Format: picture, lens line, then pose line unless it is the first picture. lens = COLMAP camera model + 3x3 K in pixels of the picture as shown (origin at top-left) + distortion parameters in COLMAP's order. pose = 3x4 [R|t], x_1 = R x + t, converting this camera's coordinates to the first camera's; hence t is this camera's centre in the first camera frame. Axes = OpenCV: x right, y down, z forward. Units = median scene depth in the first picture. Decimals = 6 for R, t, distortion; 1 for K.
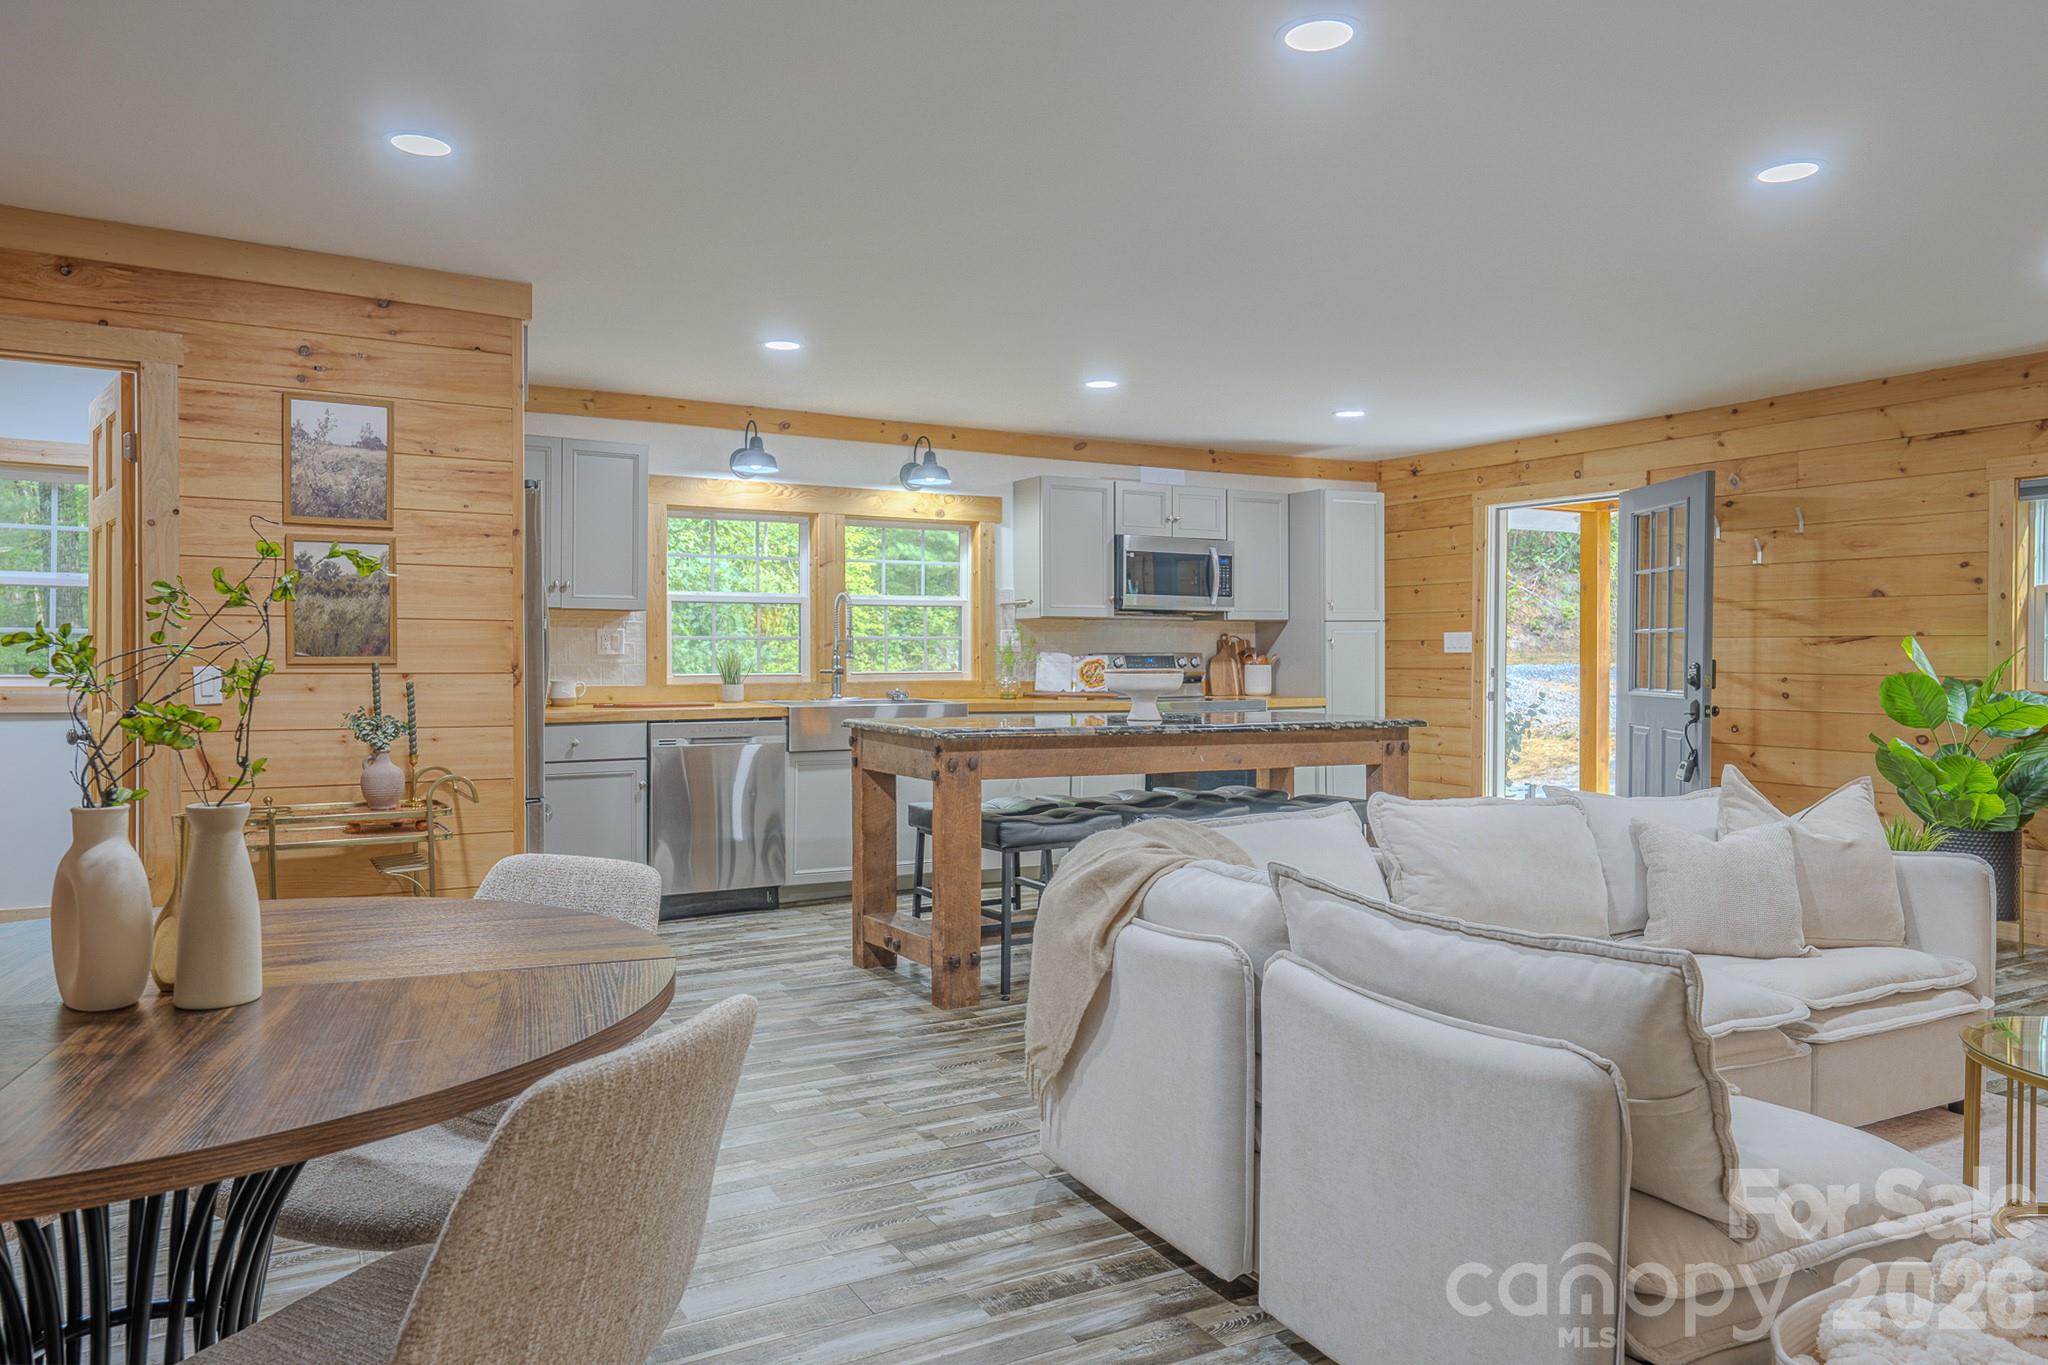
lens RADIAL K [[1349.1, 0, 1019.5], [0, 1349.1, 681.0], [0, 0, 1]] dist [0.022241, -0.002106]
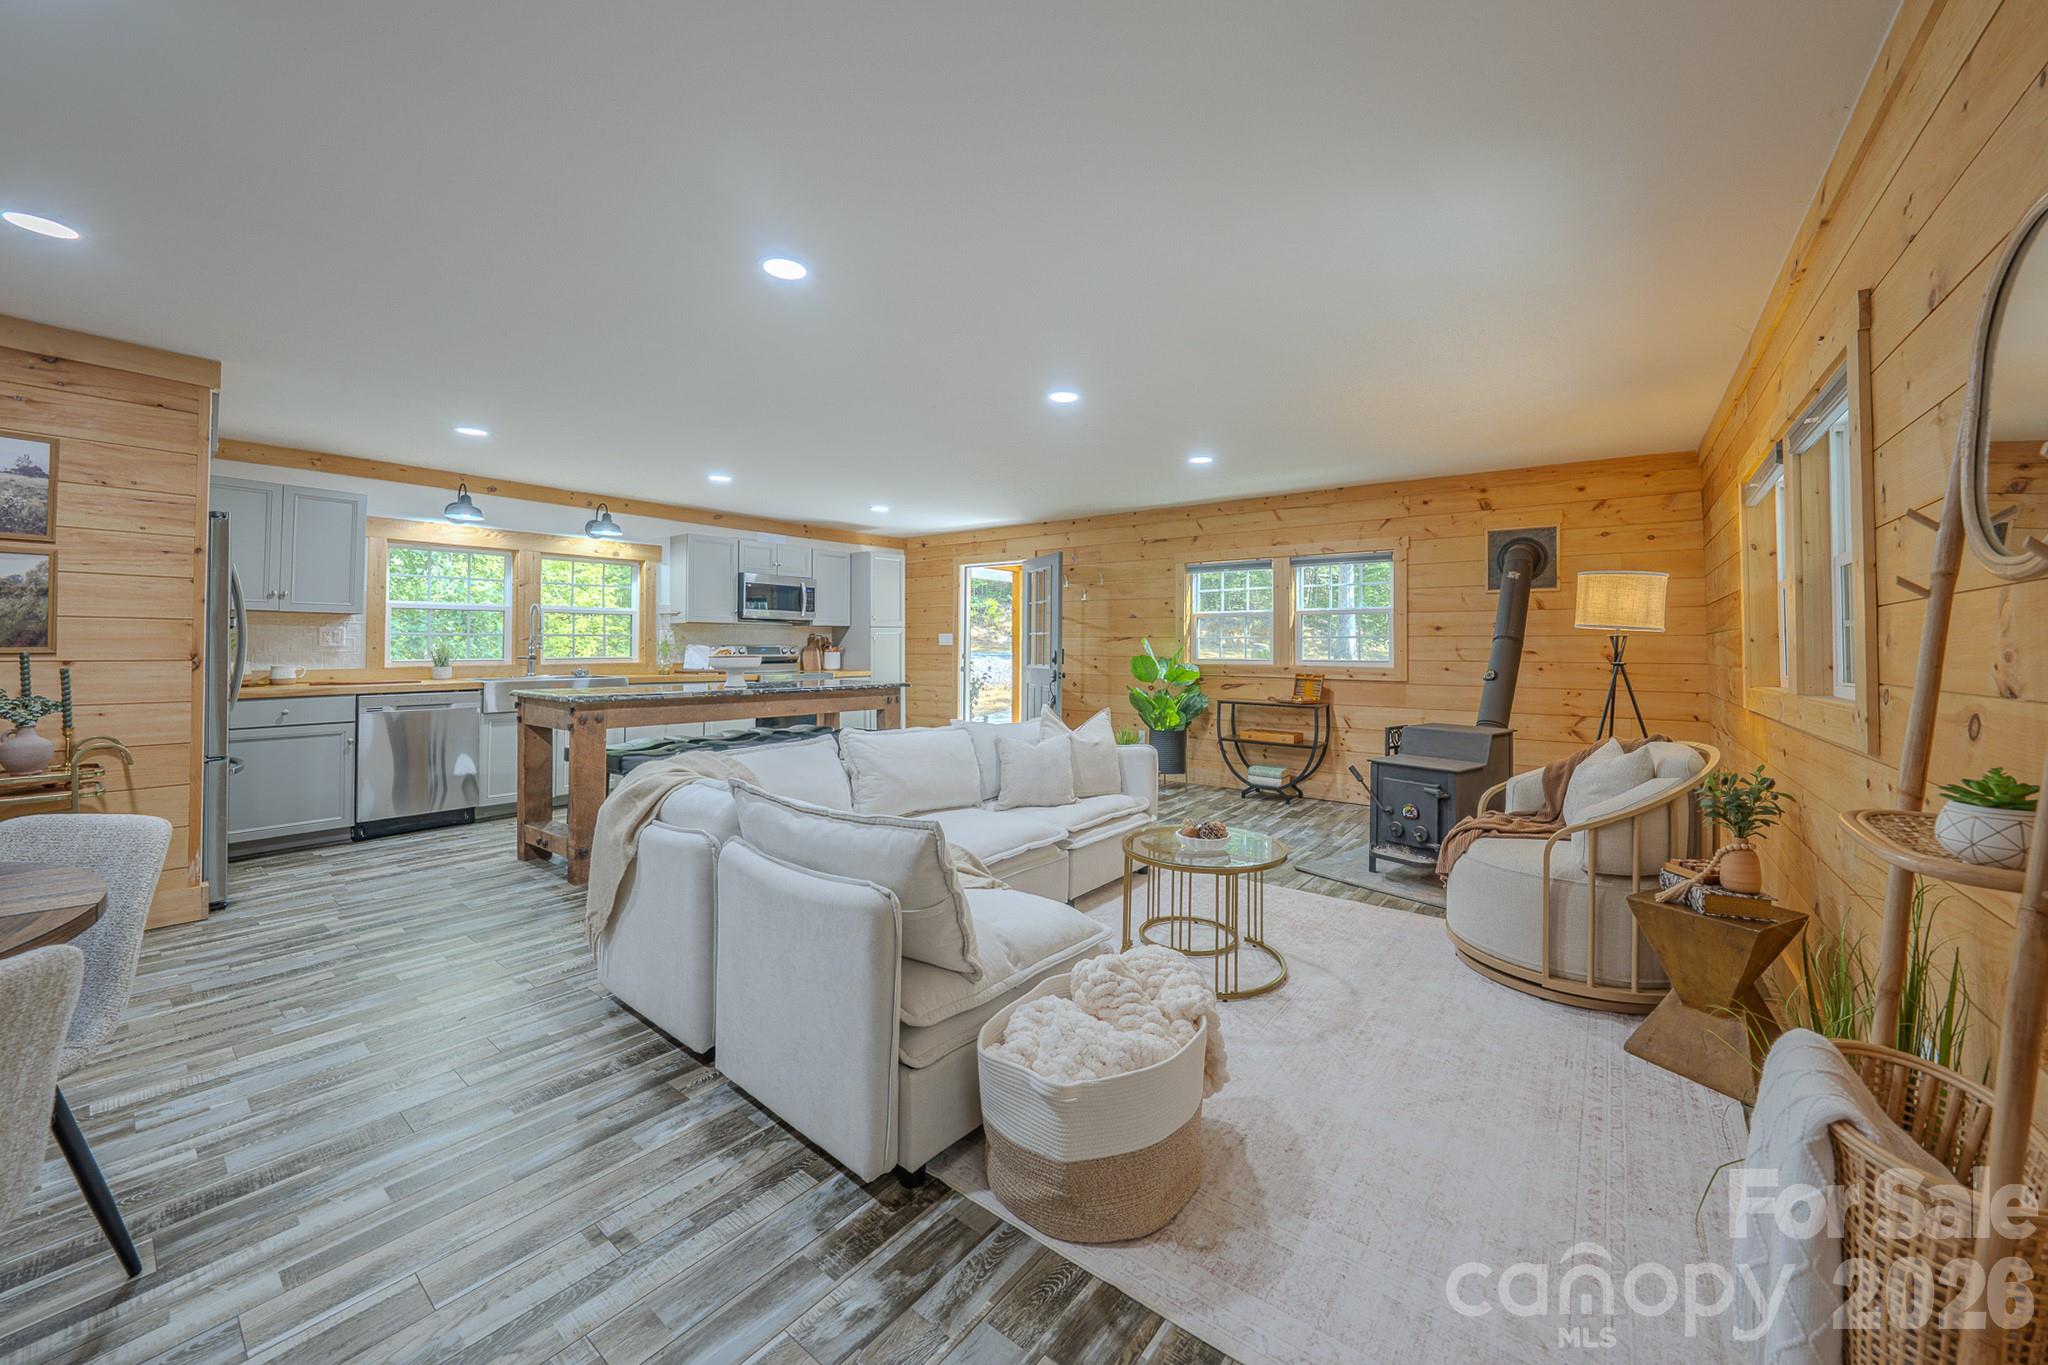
lens RADIAL K [[724.2, 0, 1097.7], [0, 724.2, 649.4], [0, 0, 1]] dist [-0.017453, 0.000361]
pose [[0.907809, -0.001257, 0.419381, 0.125031], [0.007757, 0.999875, -0.013795, -0.000237], [-0.419312, 0.015776, 0.907705, 0.037865]]
